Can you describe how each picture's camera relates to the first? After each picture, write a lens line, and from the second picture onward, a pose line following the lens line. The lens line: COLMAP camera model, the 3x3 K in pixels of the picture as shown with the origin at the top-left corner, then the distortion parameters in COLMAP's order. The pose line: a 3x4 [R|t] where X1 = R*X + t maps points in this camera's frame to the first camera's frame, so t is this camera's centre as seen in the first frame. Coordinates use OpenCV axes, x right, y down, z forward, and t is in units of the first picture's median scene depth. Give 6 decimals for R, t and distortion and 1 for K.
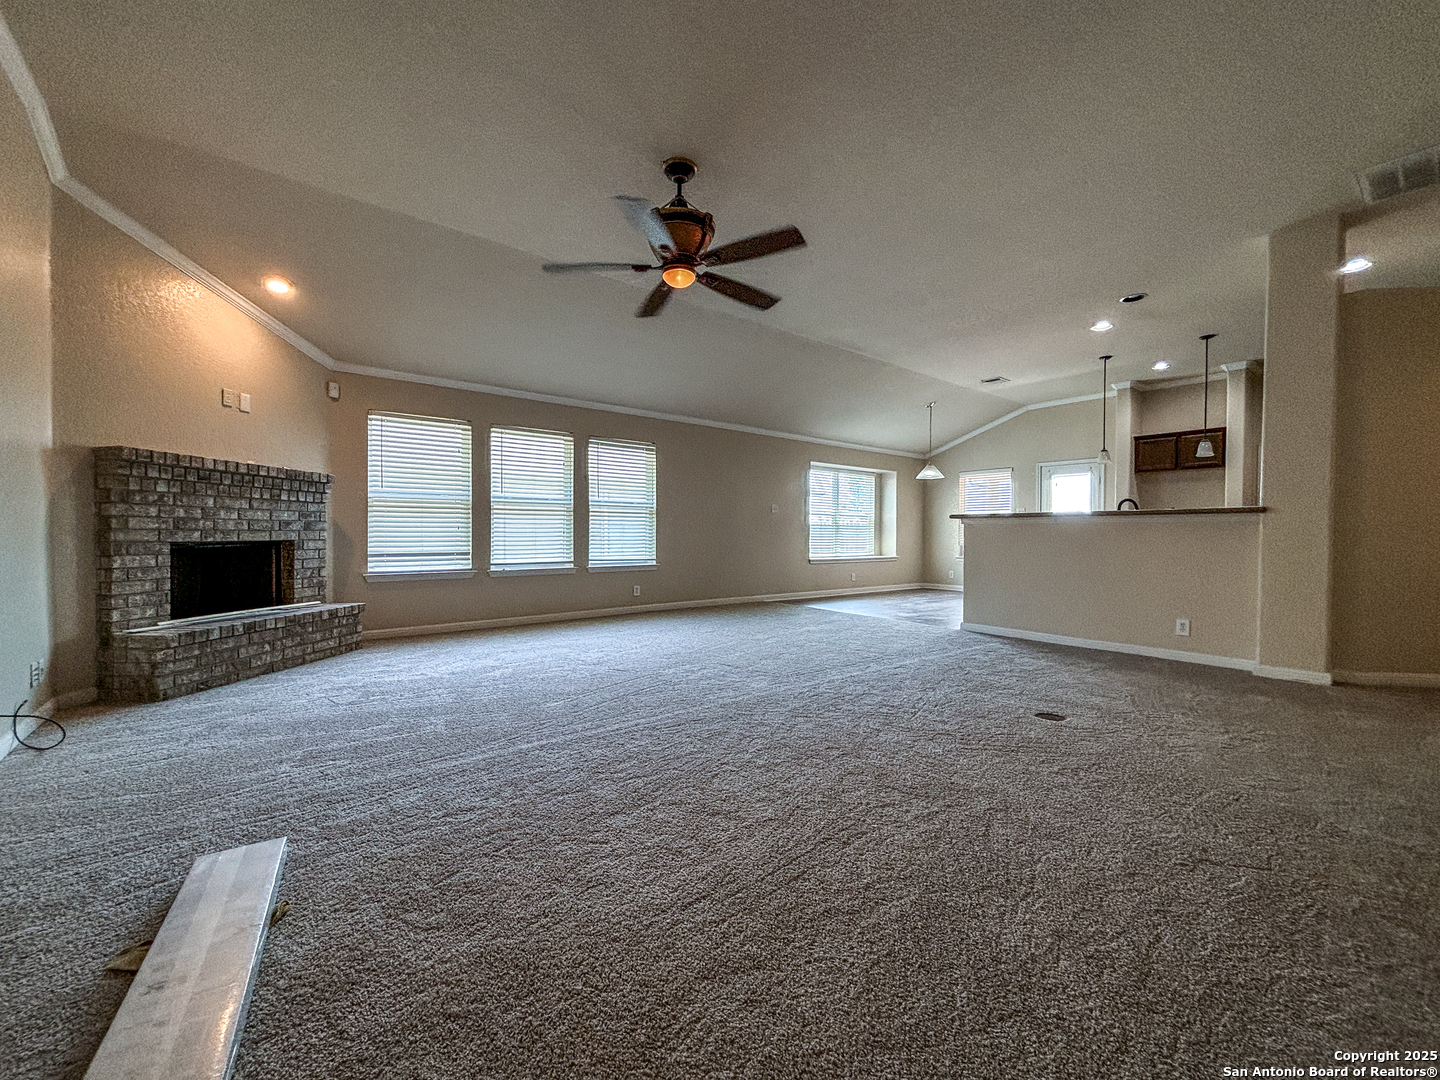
lens RADIAL K [[576.8, 0, 720.0], [0, 576.8, 540.0], [0, 0, 1]] dist [0.001093, 0.000148]
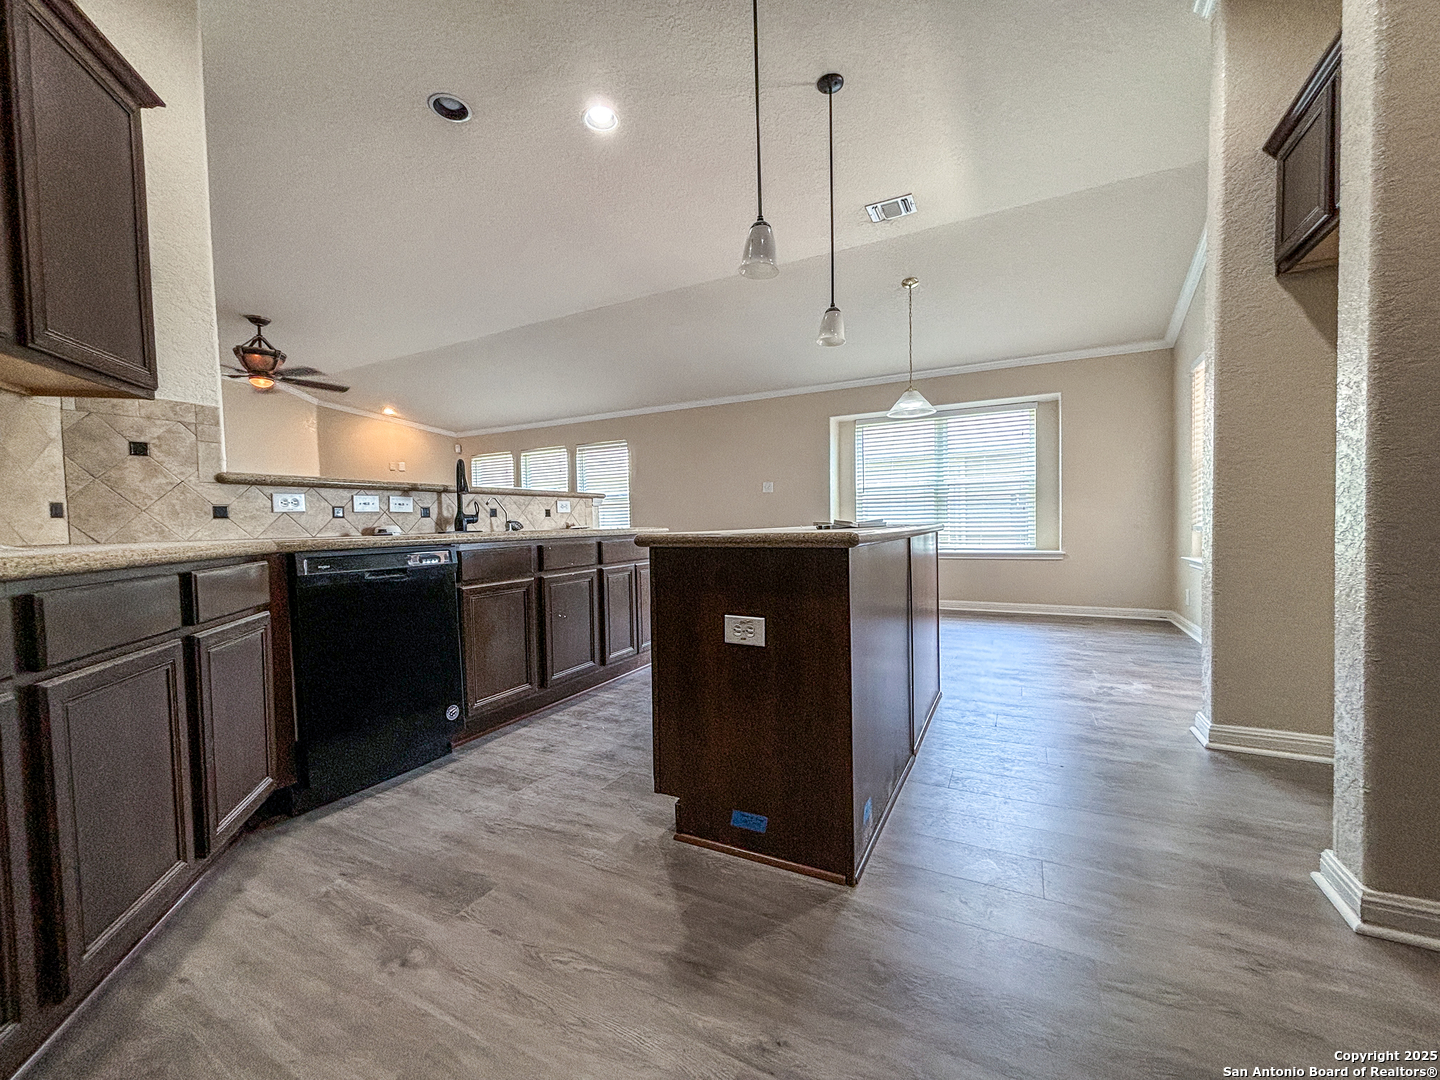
lens RADIAL K [[576.8, 0, 720.0], [0, 576.8, 540.0], [0, 0, 1]] dist [0.001093, 0.000148]
pose [[0.409640, 0.015184, -0.912121, 1.403839], [0.013262, 0.999657, 0.022597, 0.000964], [0.912151, -0.021353, 0.409298, 1.043360]]
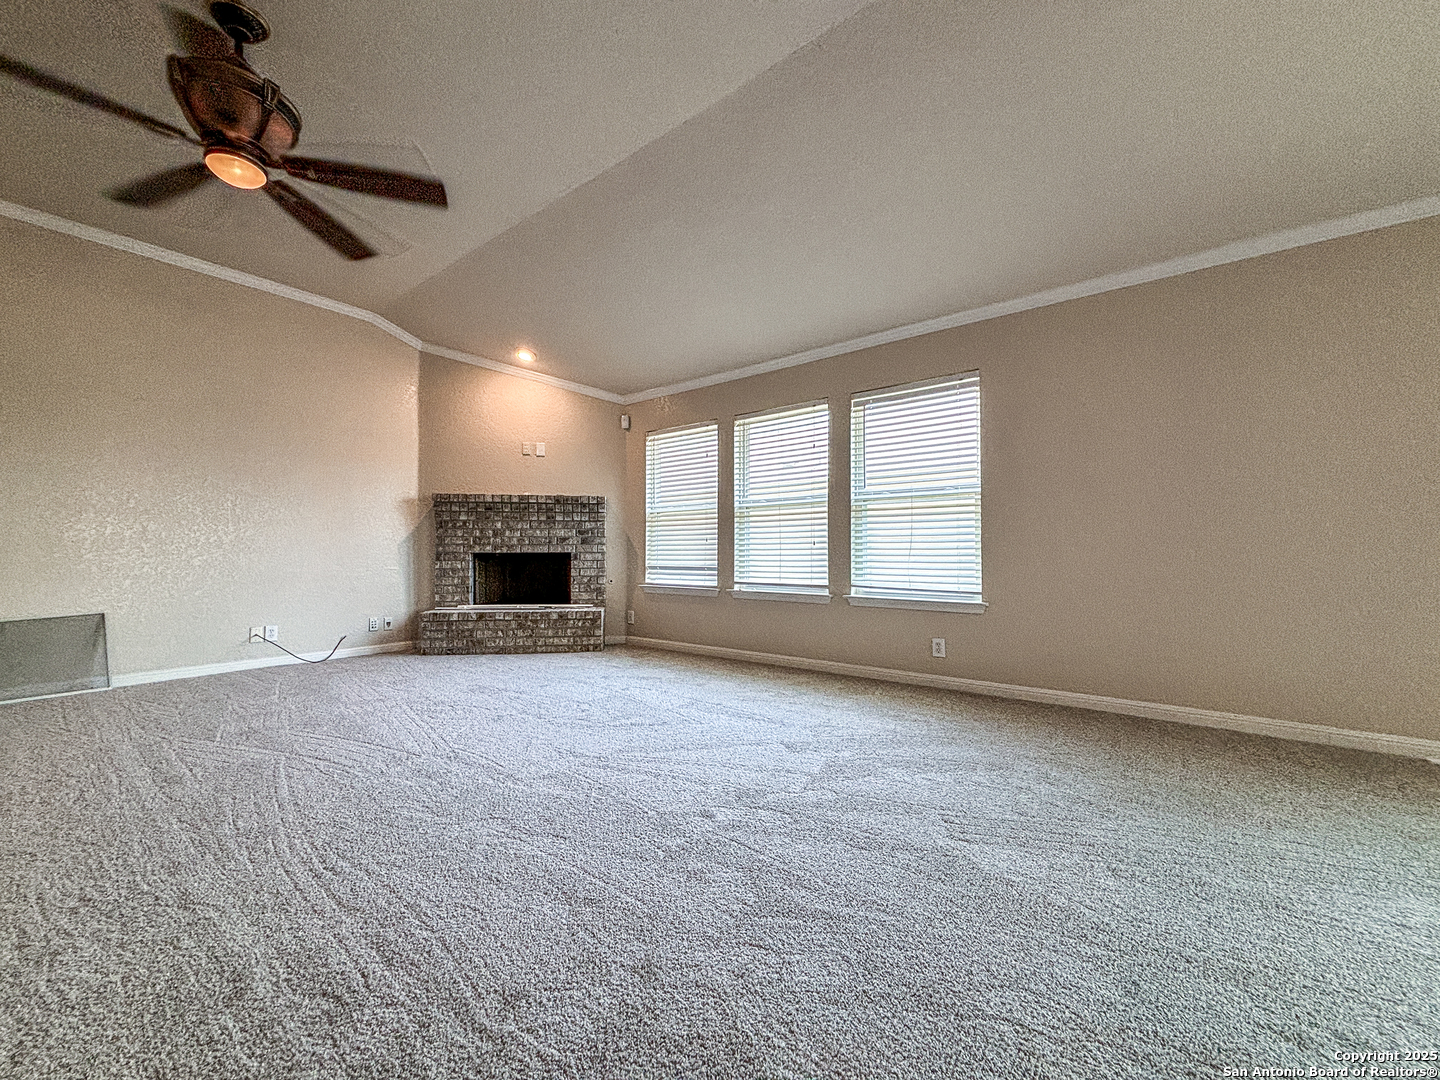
lens RADIAL K [[552.3, 0, 720.0], [0, 552.3, 540.0], [0, 0, 1]] dist [0.000701, 0.000046]
pose [[0.247370, -0.022777, -0.968653, 0.453234], [-0.008379, 0.999636, -0.025645, 0.001192], [0.968885, 0.014460, 0.247089, 0.953208]]
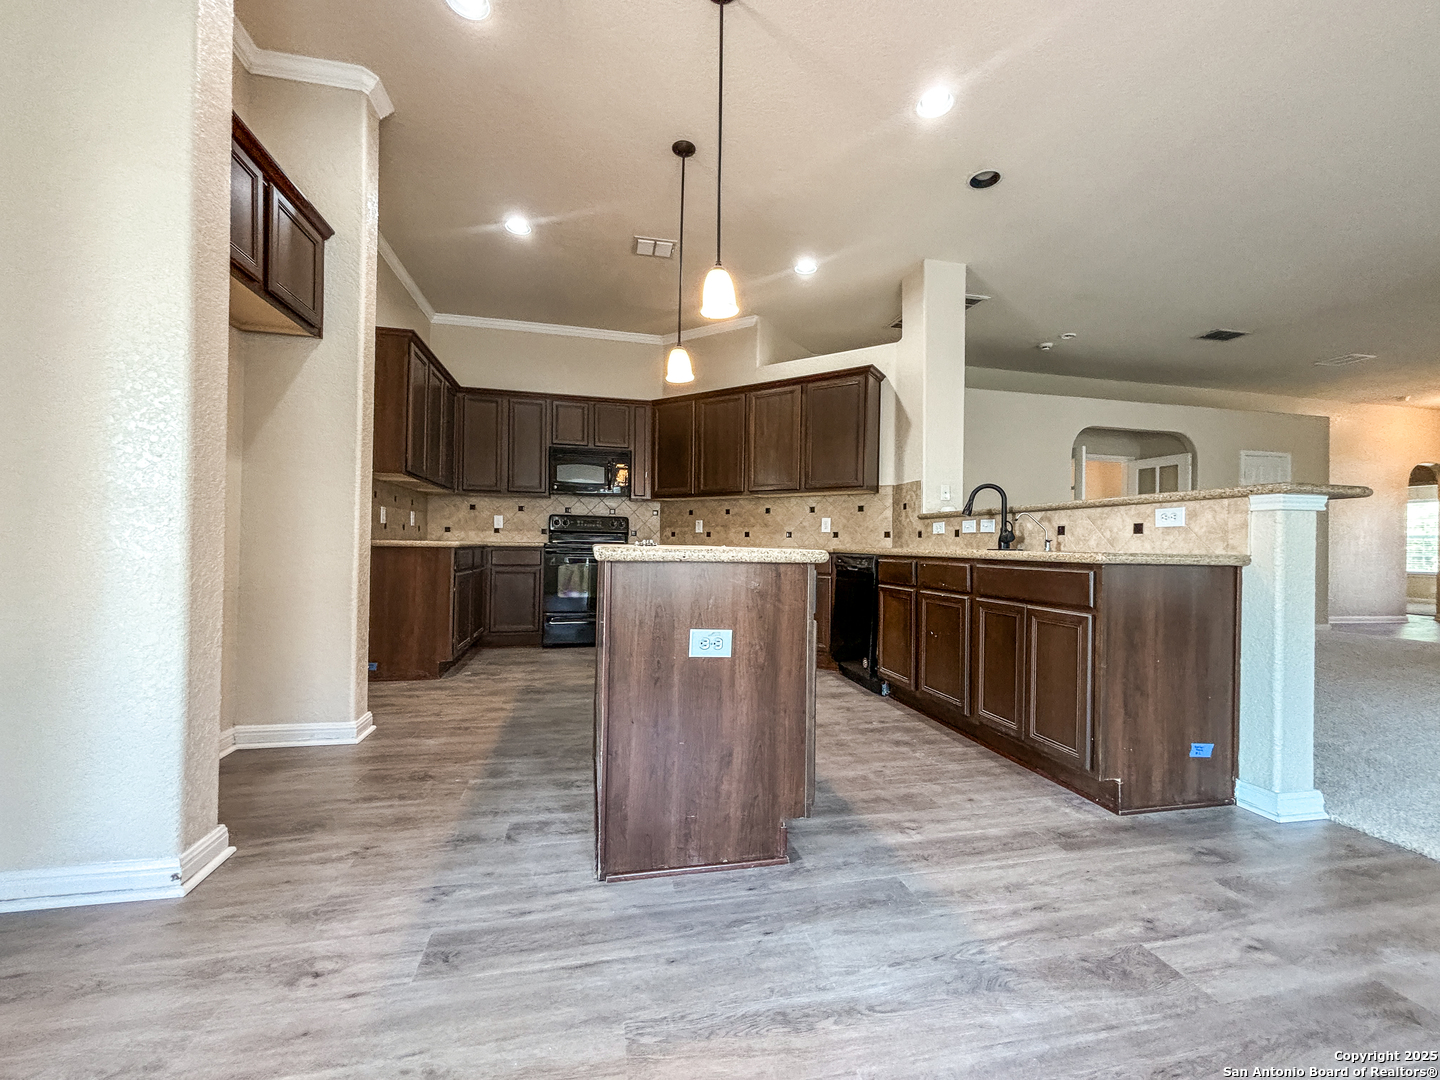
lens RADIAL K [[576.8, 0, 720.0], [0, 576.8, 540.0], [0, 0, 1]] dist [0.001093, 0.000148]
pose [[-0.895407, -0.014896, 0.444999, 0.714683], [-0.014308, 0.999887, 0.004681, -0.006889], [-0.445018, -0.002176, -0.895519, 1.786946]]
